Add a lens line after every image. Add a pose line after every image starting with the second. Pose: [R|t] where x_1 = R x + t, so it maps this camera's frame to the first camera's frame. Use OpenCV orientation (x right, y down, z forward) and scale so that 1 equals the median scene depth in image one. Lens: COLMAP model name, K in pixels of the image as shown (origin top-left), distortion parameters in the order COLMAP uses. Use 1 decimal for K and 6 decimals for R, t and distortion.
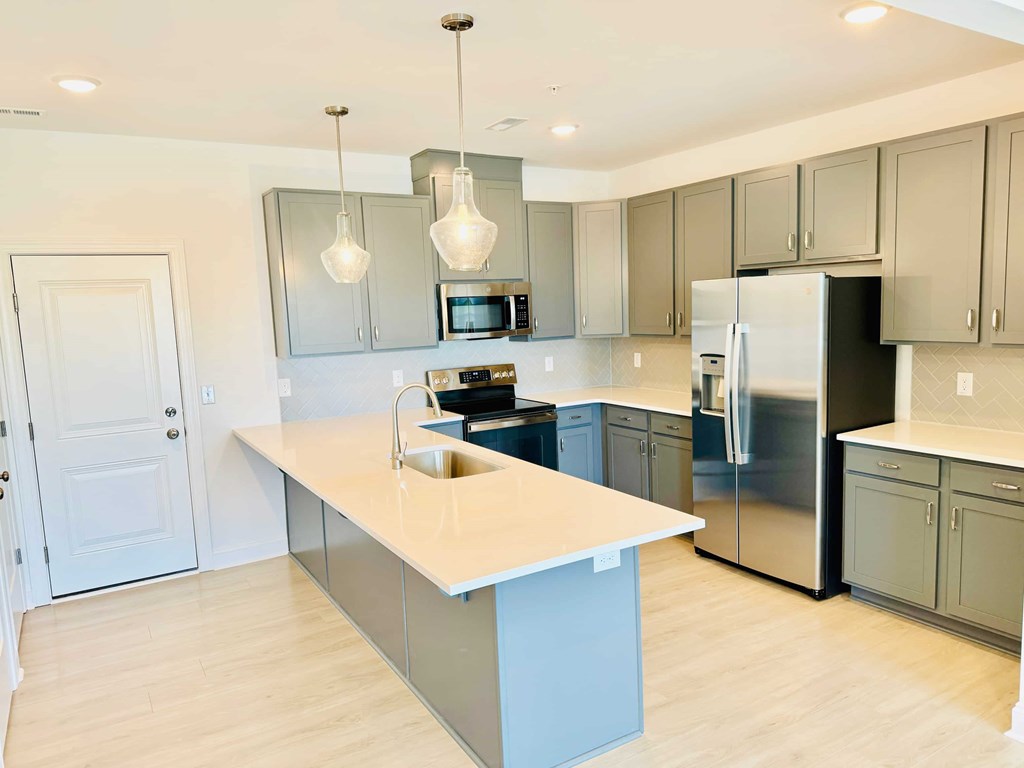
lens RADIAL K [[716.7, 0, 514.2], [0, 716.7, 390.0], [0, 0, 1]] dist [0.083752, -0.085561]
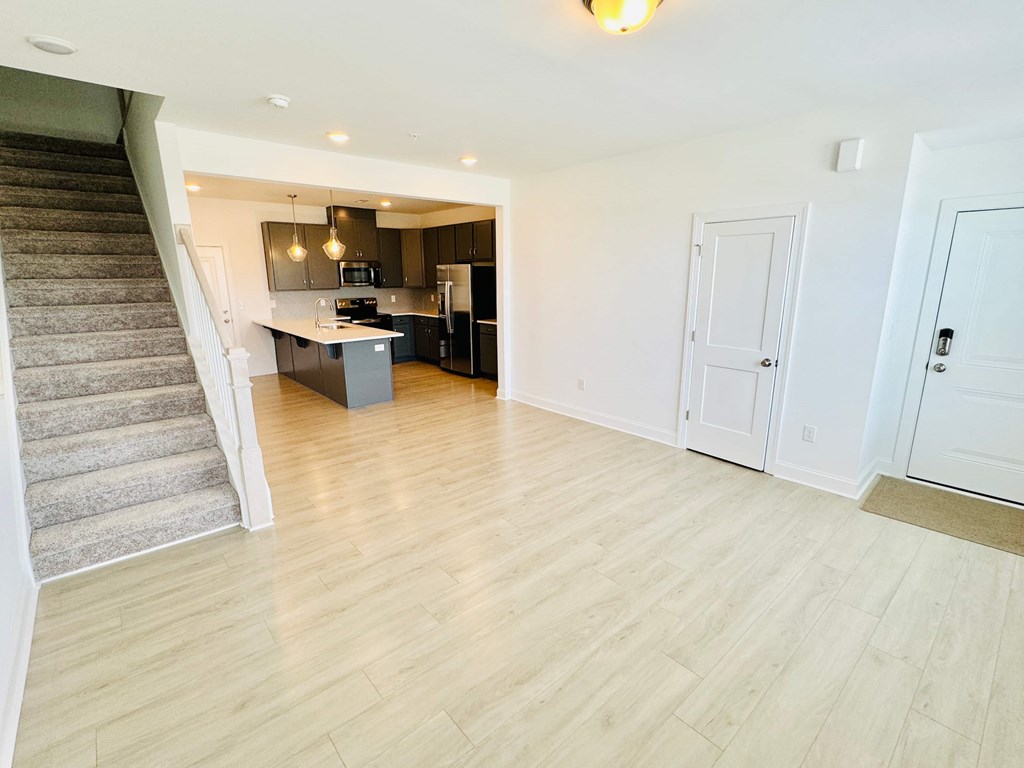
lens RADIAL K [[475.3, 0, 509.3], [0, 475.3, 382.4], [0, 0, 1]] dist [-0.002160, -0.000150]
pose [[0.985100, -0.006575, 0.171855, 0.189456], [-0.011562, 0.994476, 0.104322, 0.084191], [-0.171592, -0.104754, 0.979583, -0.733034]]
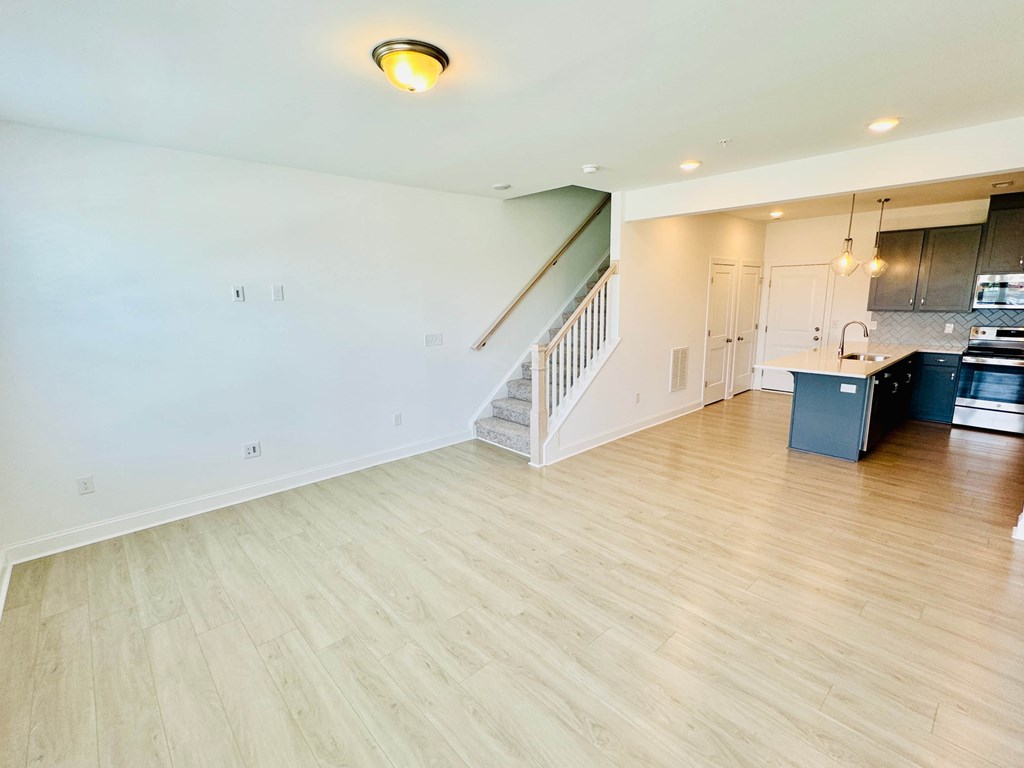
lens RADIAL K [[475.3, 0, 509.3], [0, 475.3, 382.4], [0, 0, 1]] dist [-0.002160, -0.000150]
pose [[0.194145, 0.217299, -0.956603, 0.846373], [-0.112006, 0.973690, 0.198448, 0.002983], [0.974557, 0.068618, 0.213376, -0.322833]]
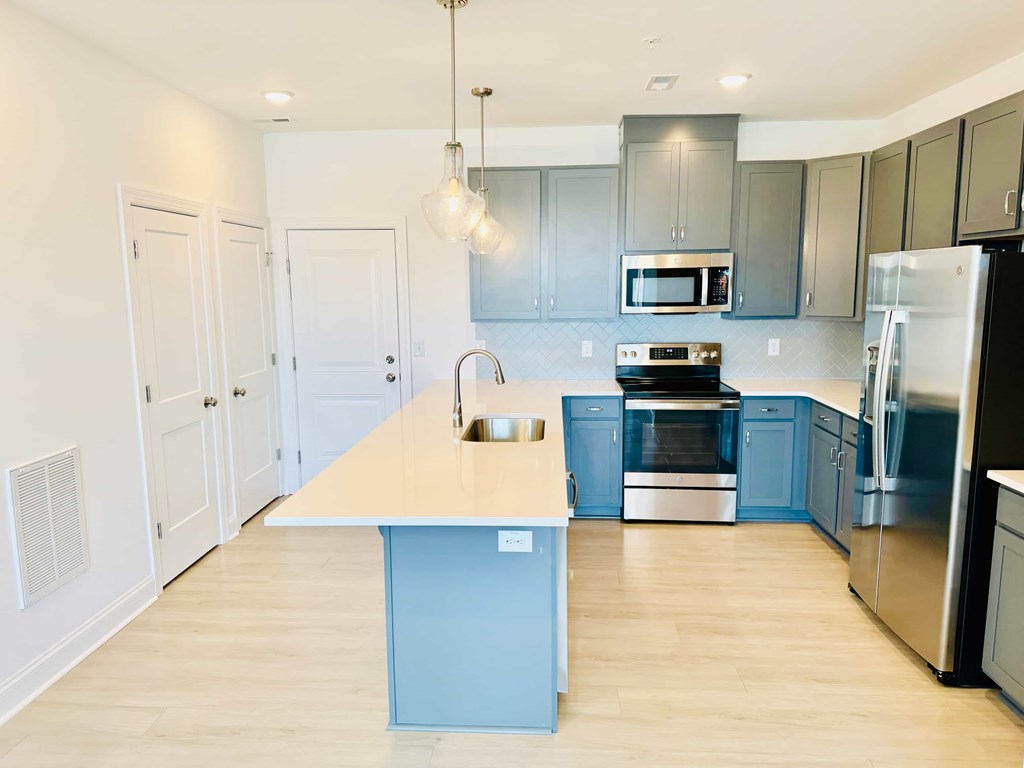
lens RADIAL K [[716.7, 0, 514.2], [0, 716.7, 390.0], [0, 0, 1]] dist [0.083752, -0.085561]
pose [[0.829438, 0.114137, -0.546814, 0.345288], [-0.091167, 0.993437, 0.069074, -0.020341], [0.551109, -0.007442, 0.834400, 0.103019]]
